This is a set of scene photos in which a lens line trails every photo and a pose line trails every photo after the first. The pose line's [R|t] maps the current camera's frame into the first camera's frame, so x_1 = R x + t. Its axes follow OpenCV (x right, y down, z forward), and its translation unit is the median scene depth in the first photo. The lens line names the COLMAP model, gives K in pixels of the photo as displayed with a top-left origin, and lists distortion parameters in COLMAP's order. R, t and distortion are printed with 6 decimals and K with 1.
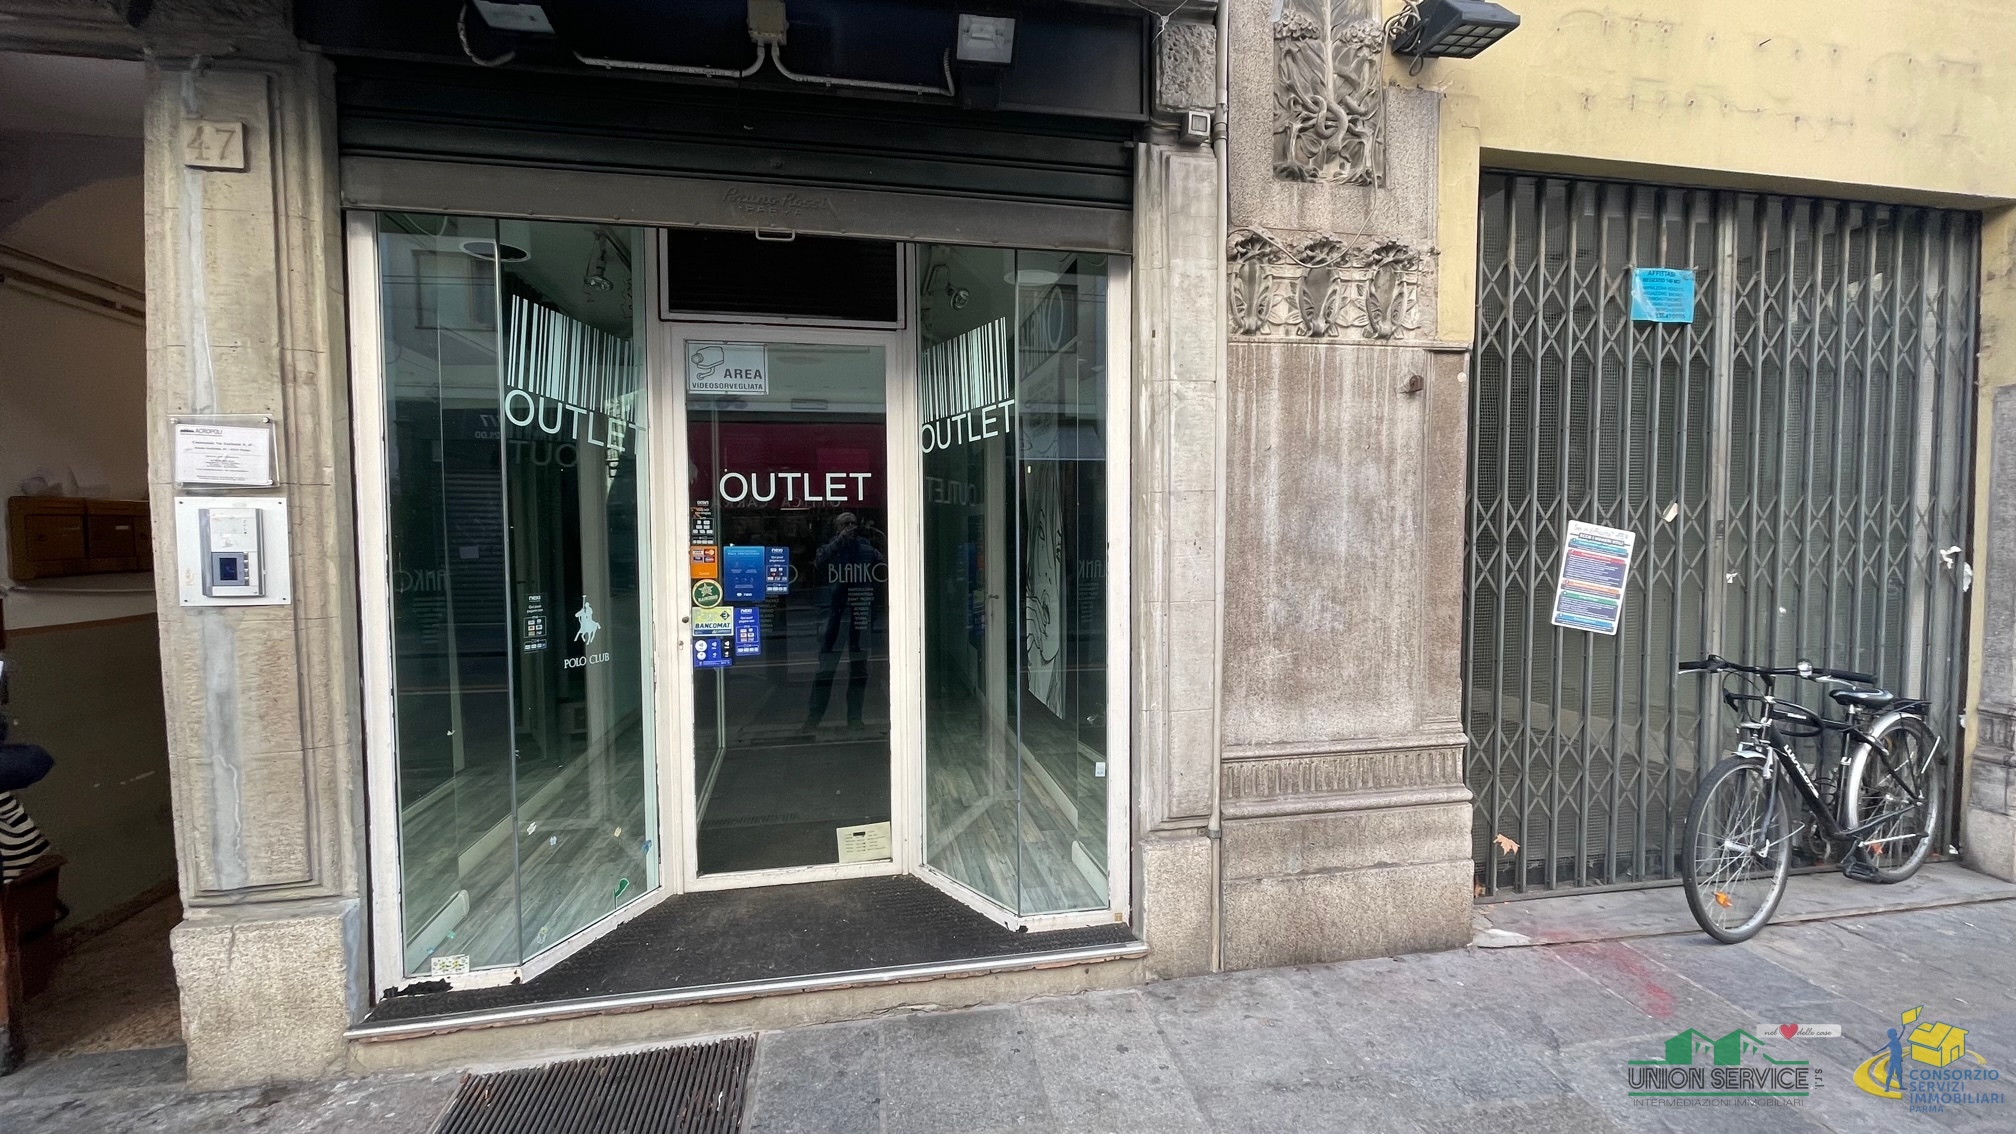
lens RADIAL K [[812.2, 0, 1009.2], [0, 812.2, 563.1], [0, 0, 1]] dist [-0.000001, -0.003144]
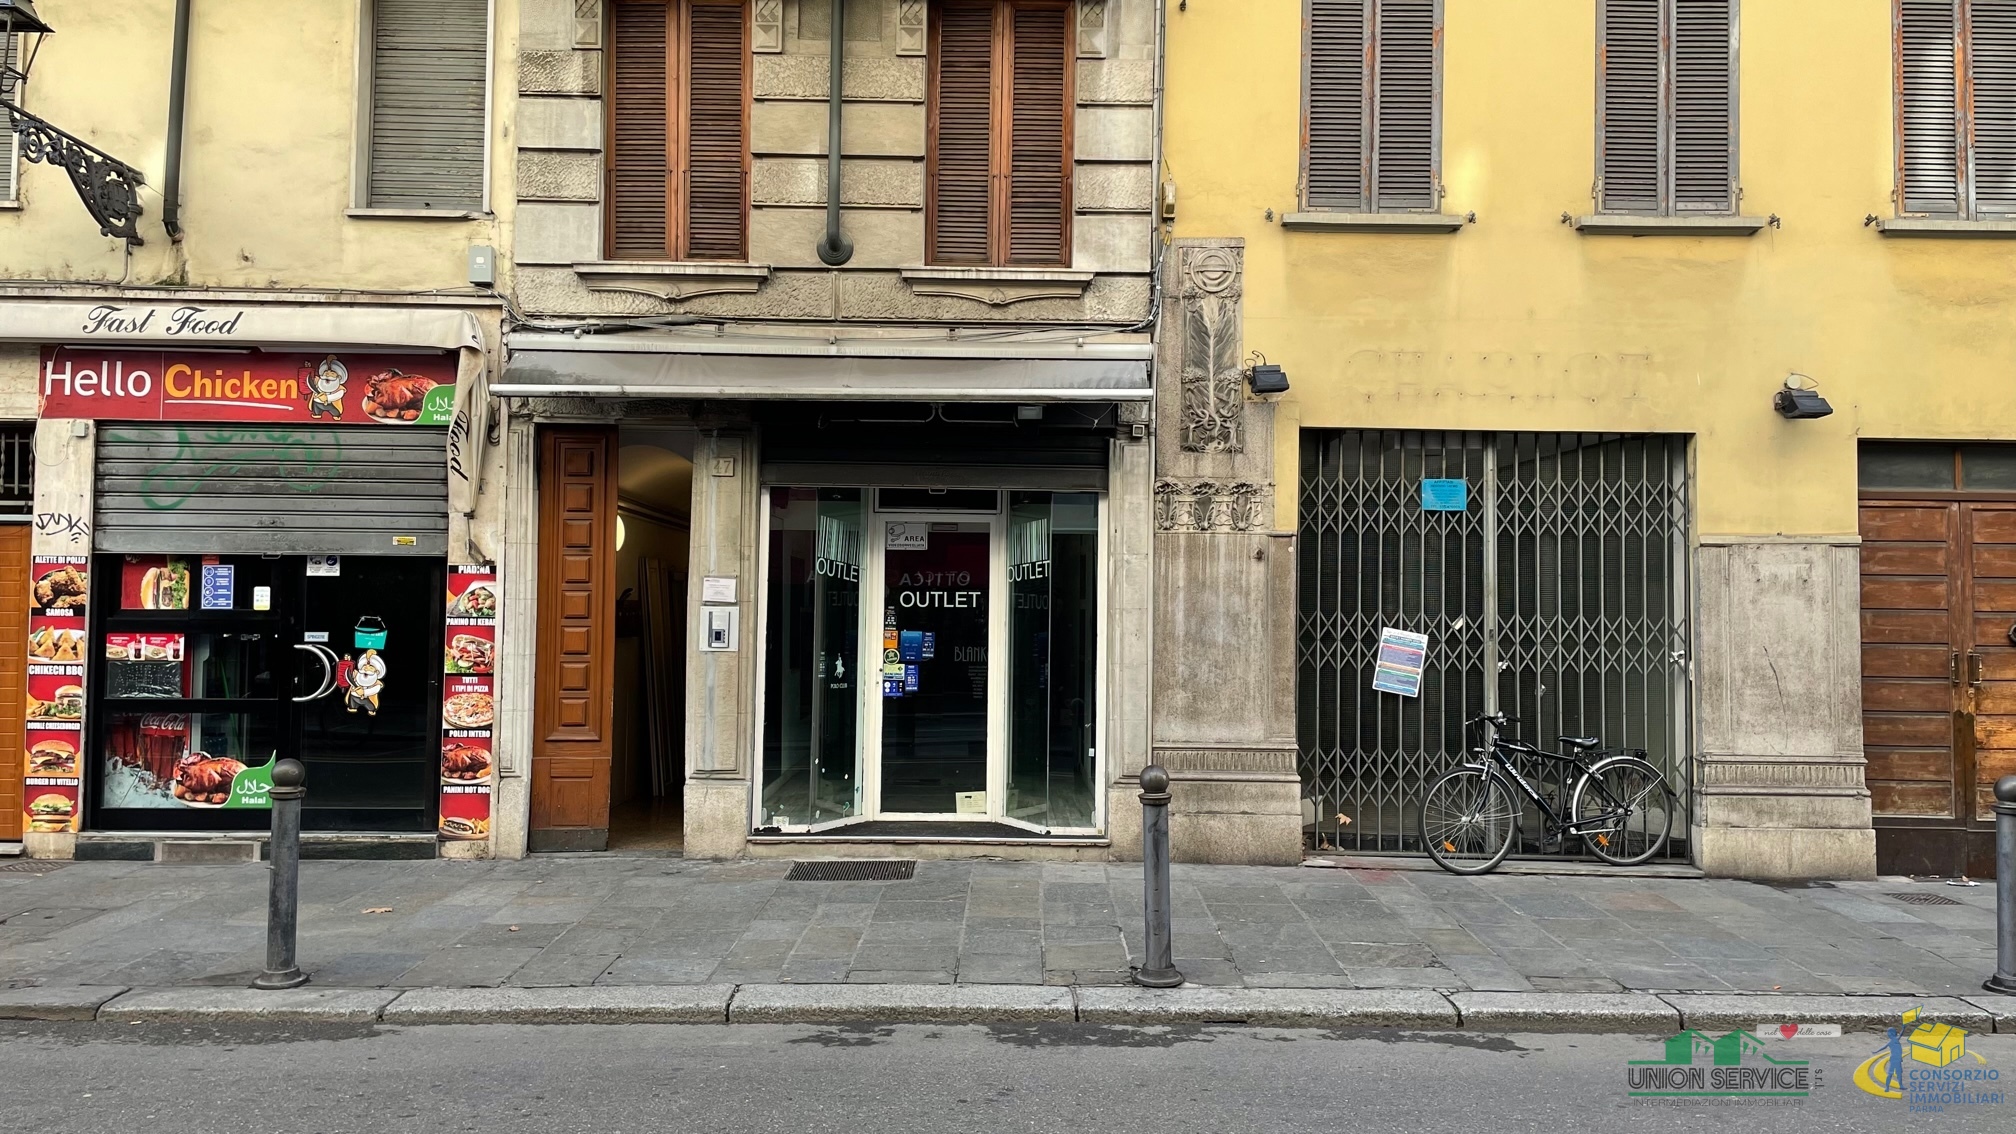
lens RADIAL K [[1480.5, 0, 1010.8], [0, 1480.5, 546.8], [0, 0, 1]] dist [0.074646, -0.092096]
pose [[0.983705, 0.012193, -0.179374, 0.546878], [-0.027269, 0.996274, -0.081823, 0.062846], [0.177708, 0.085381, 0.980372, -2.504807]]
